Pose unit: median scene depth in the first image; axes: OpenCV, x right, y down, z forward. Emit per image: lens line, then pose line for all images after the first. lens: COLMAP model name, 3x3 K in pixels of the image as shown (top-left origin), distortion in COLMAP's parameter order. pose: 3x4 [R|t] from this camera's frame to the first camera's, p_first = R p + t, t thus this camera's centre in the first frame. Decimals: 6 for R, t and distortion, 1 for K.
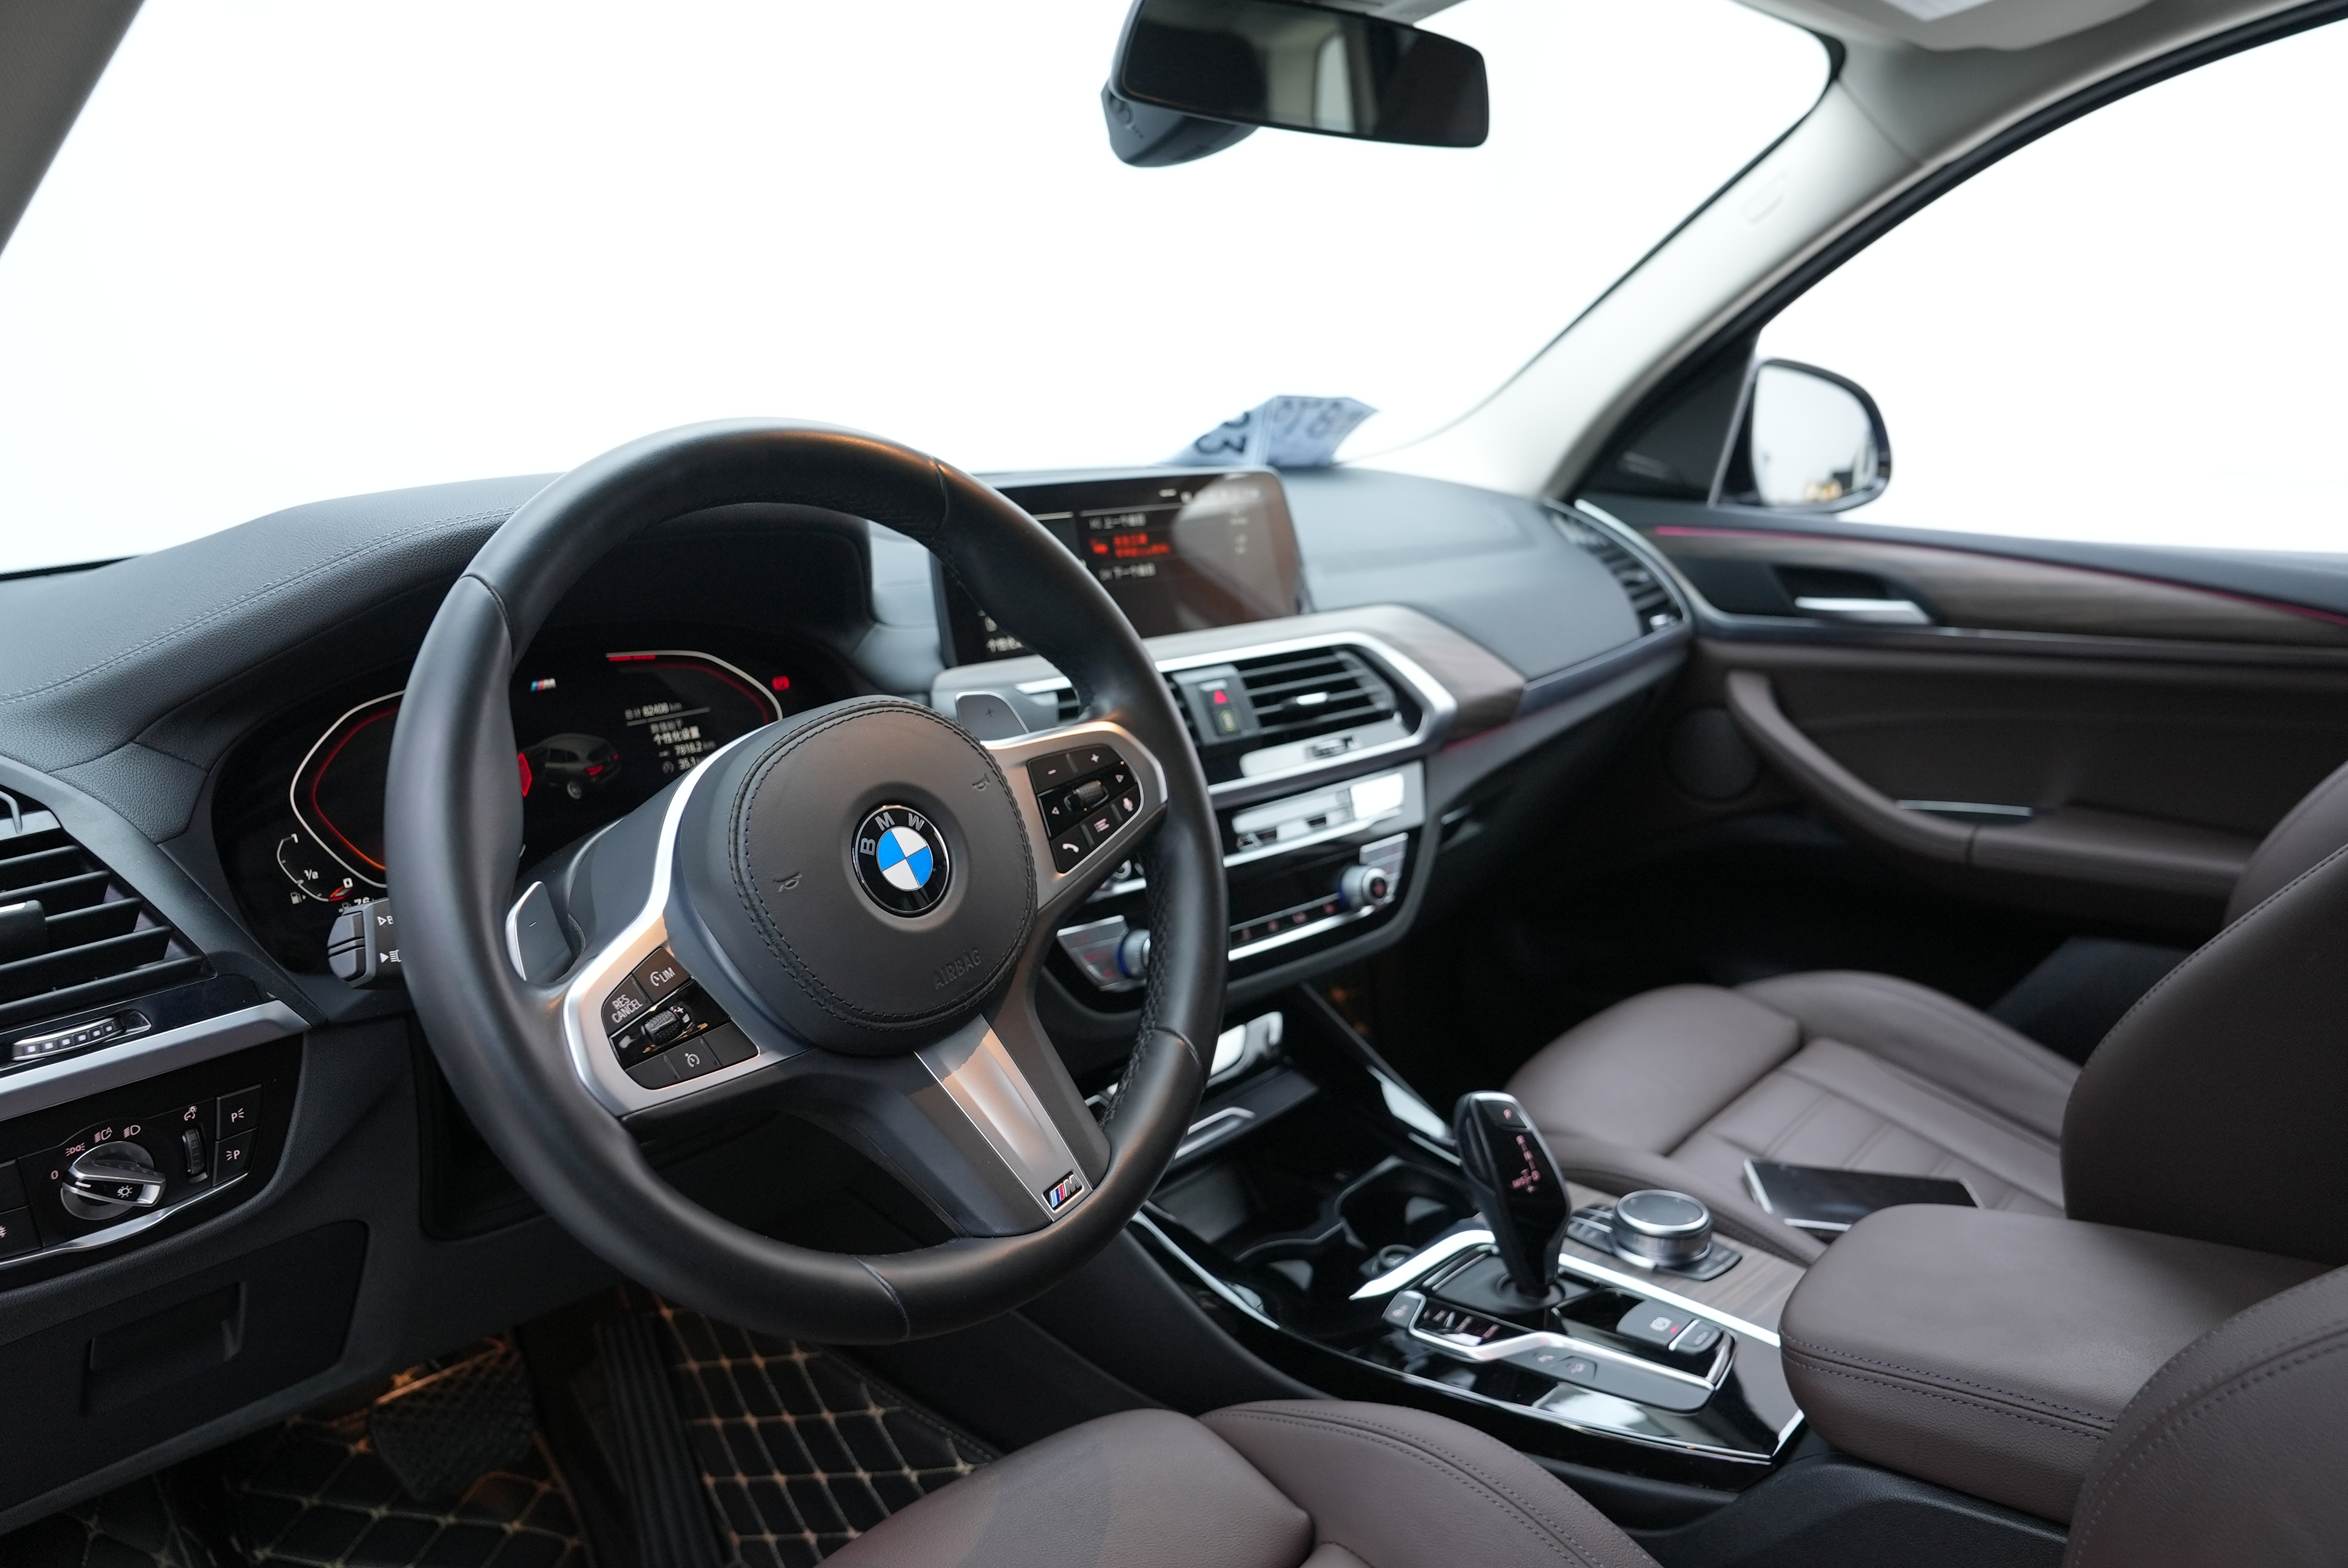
lens RADIAL K [[1625.8, 0, 1174.0], [0, 1625.8, 784.0], [0, 0, 1]] dist [-0.118408, 0.091451]
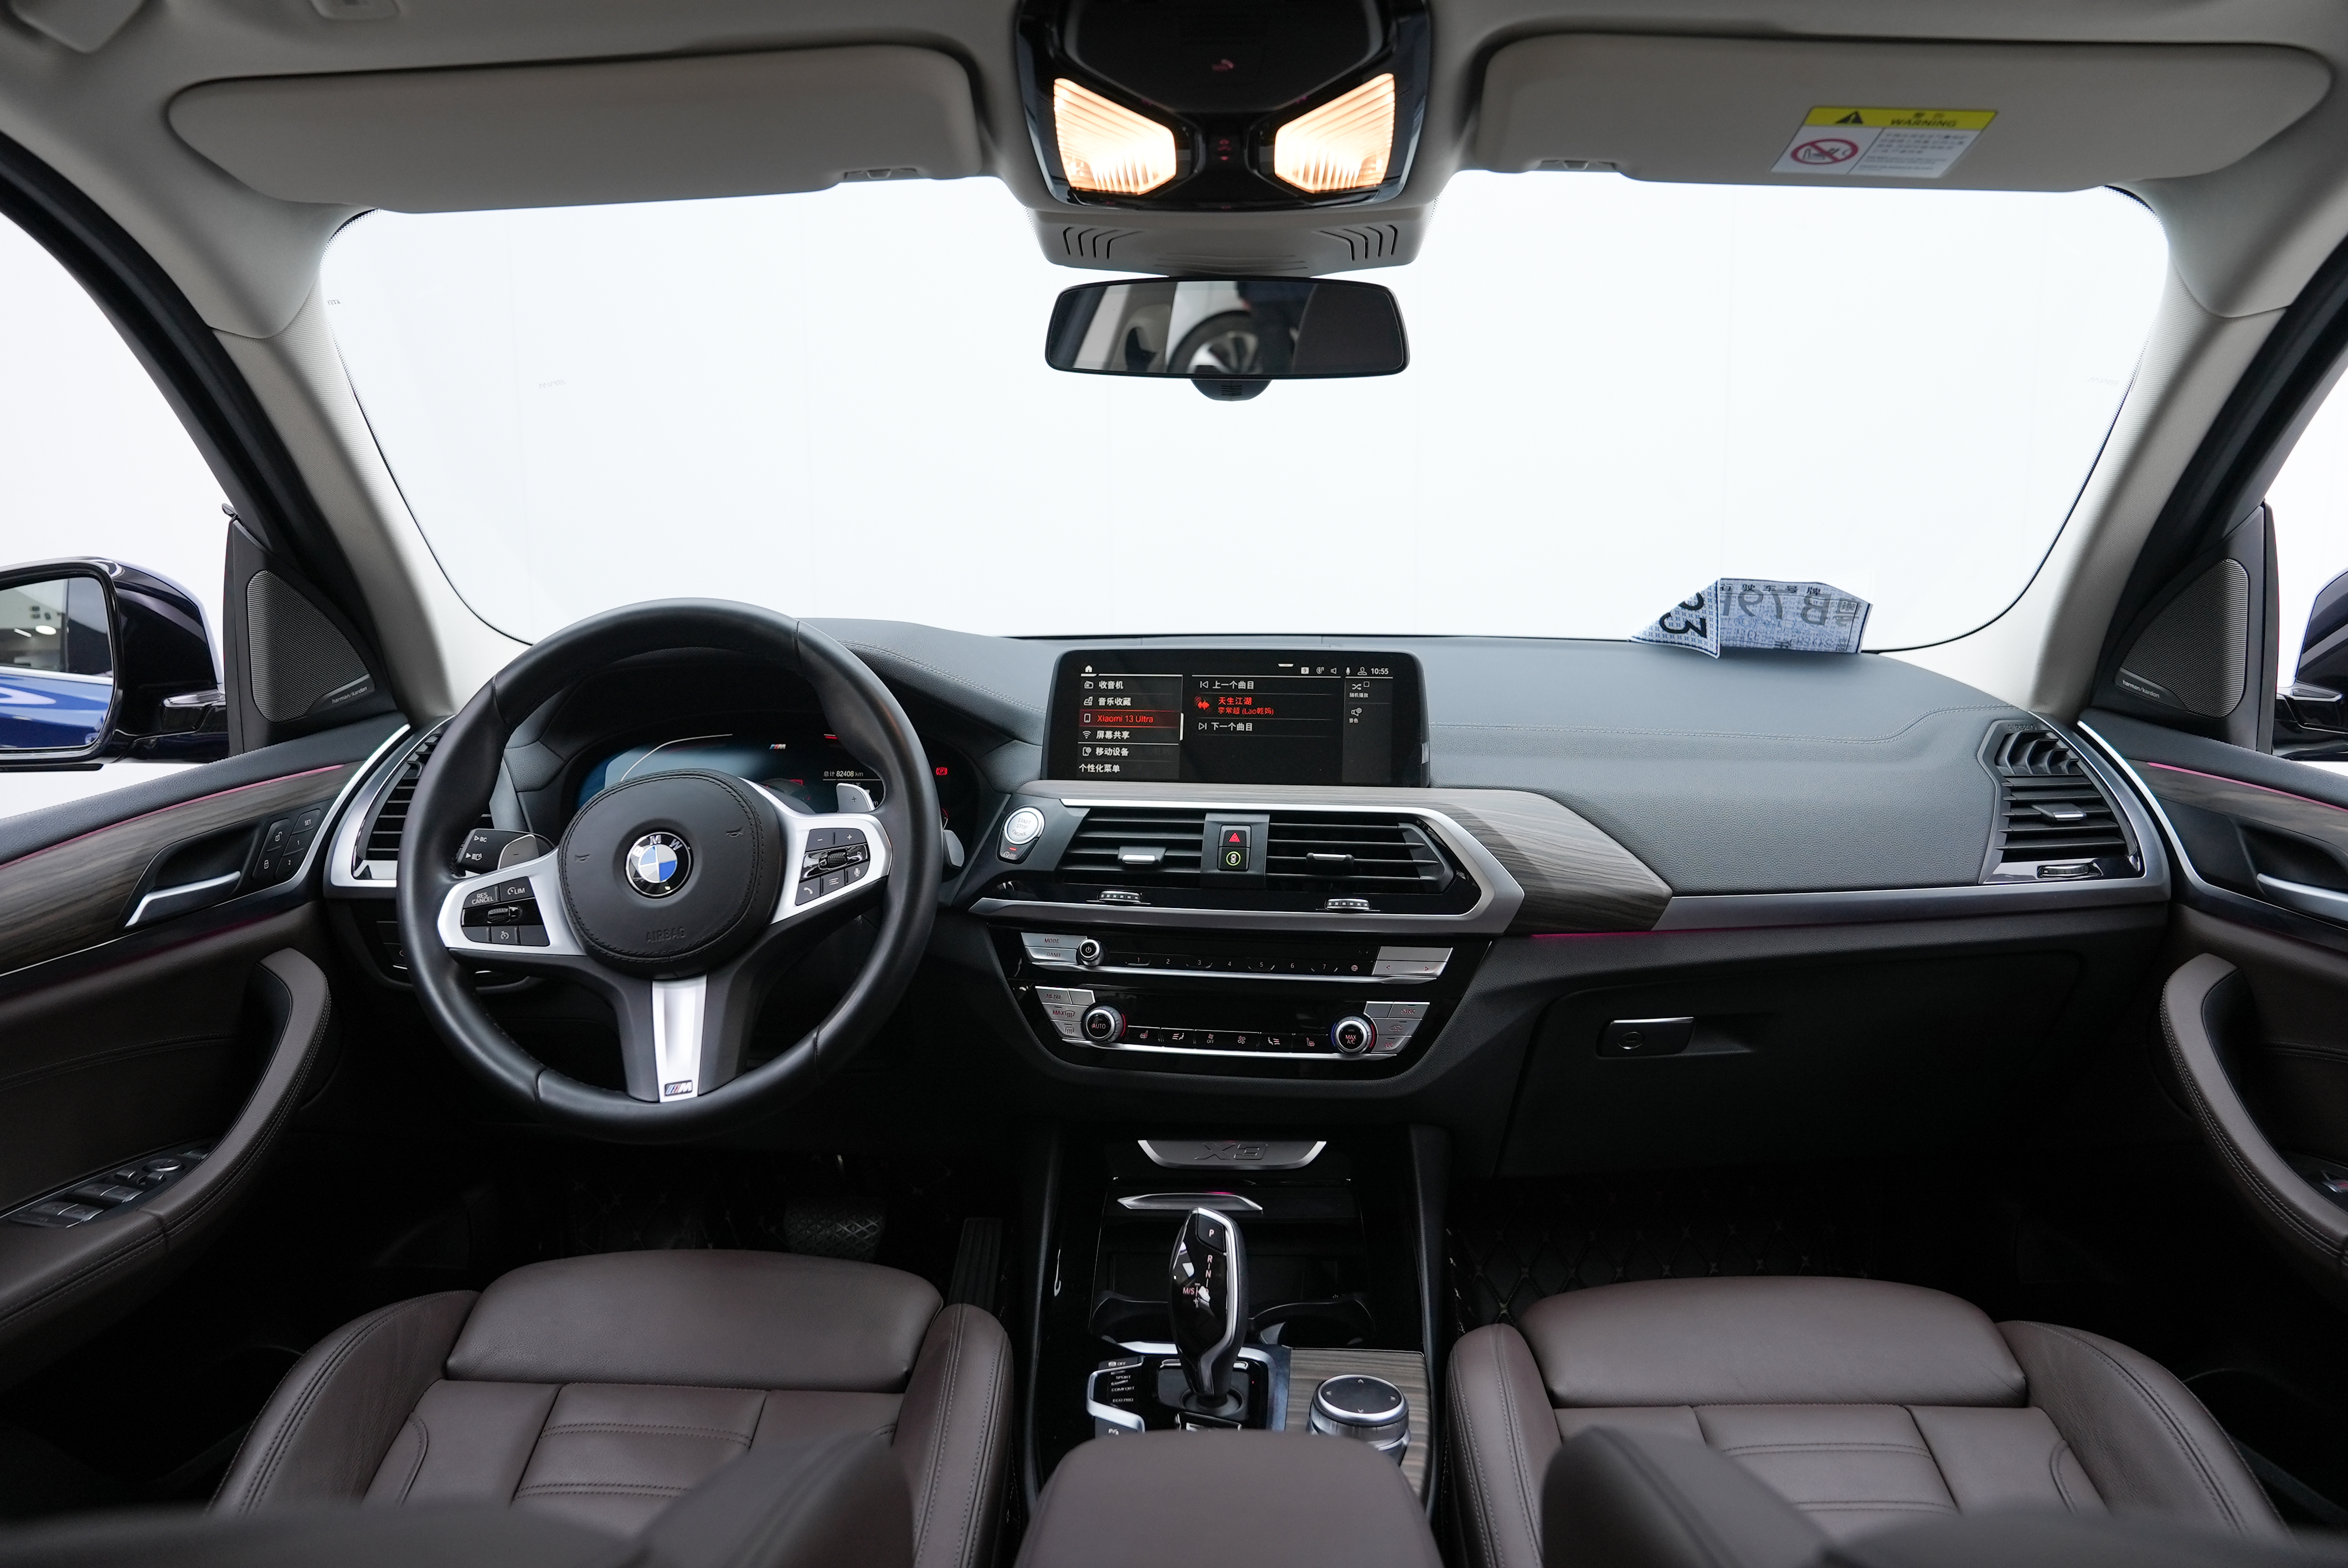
lens RADIAL K [[1625.8, 0, 1174.0], [0, 1625.8, 784.0], [0, 0, 1]] dist [-0.118408, 0.091451]
pose [[0.639442, 0.137106, -0.756516, 1.045448], [-0.190929, 0.981465, 0.016492, -0.121032], [0.744755, 0.133895, 0.653767, 0.217435]]
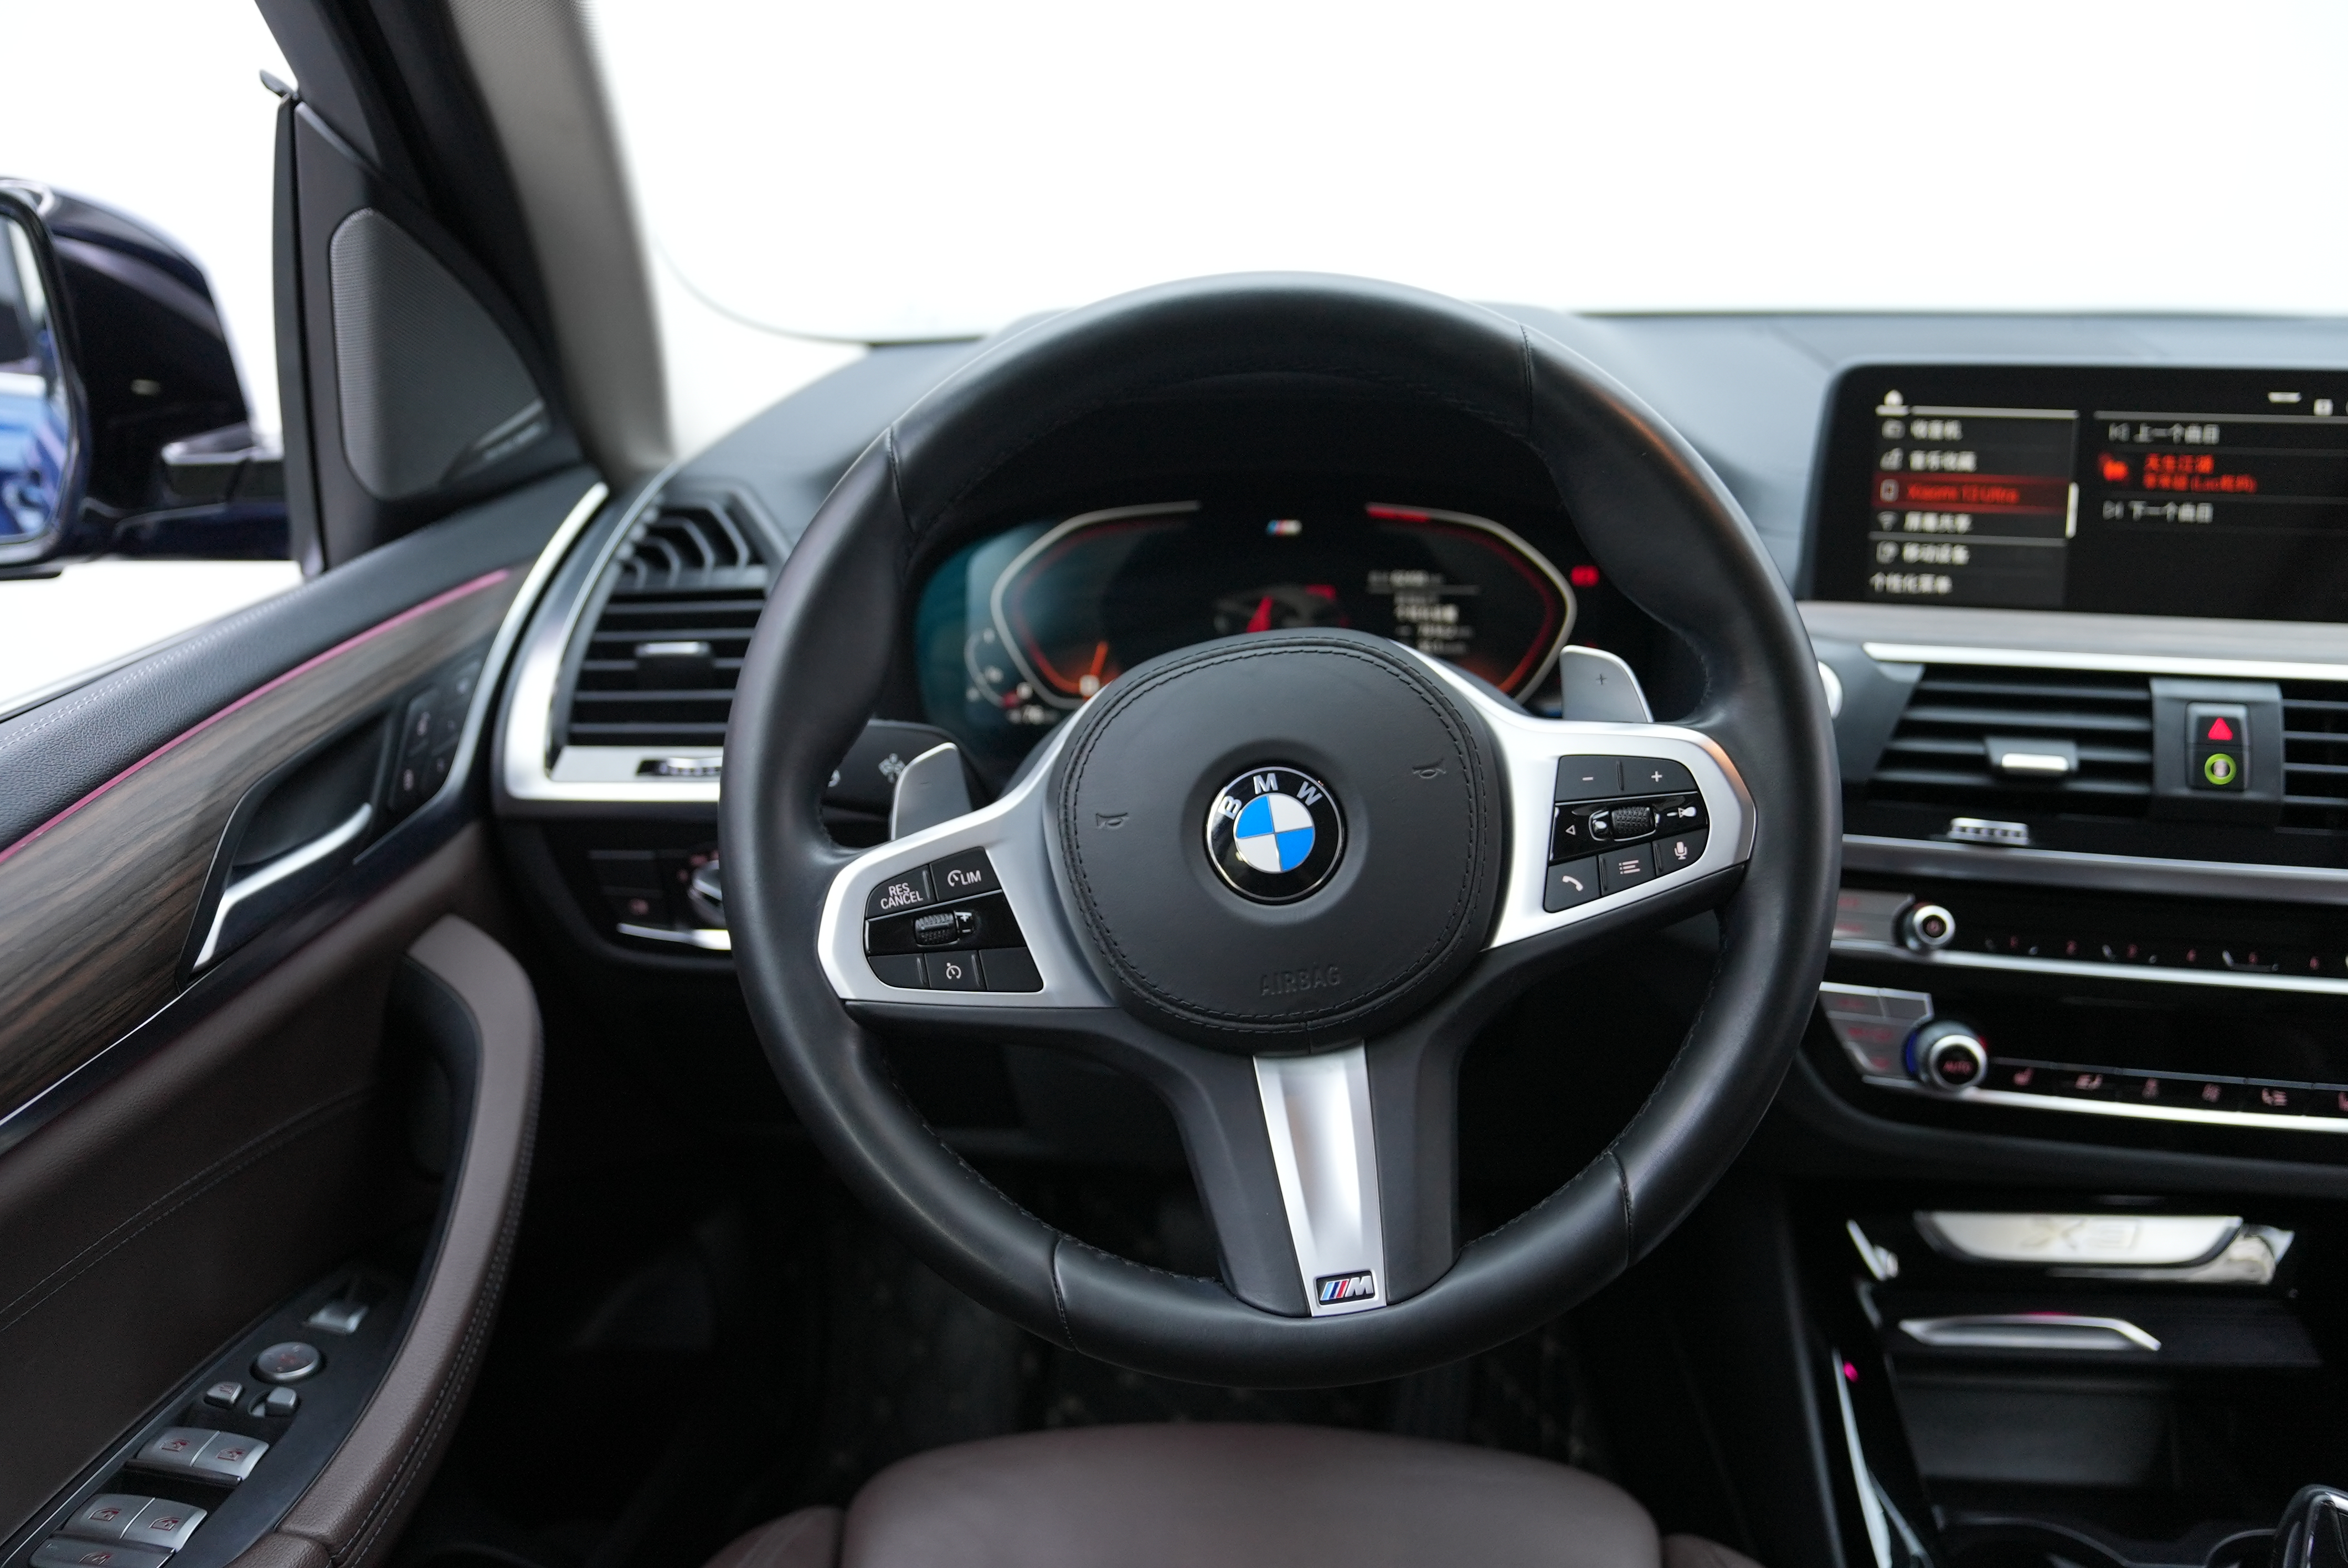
lens RADIAL K [[1873.0, 0, 1174.0], [0, 1873.0, 784.0], [0, 0, 1]] dist [-0.110065, 0.140035]
pose [[0.621438, 0.278432, -0.732319, 0.361451], [-0.191006, 0.960358, 0.203049, -0.118663], [0.759824, 0.013695, 0.649985, 0.249725]]
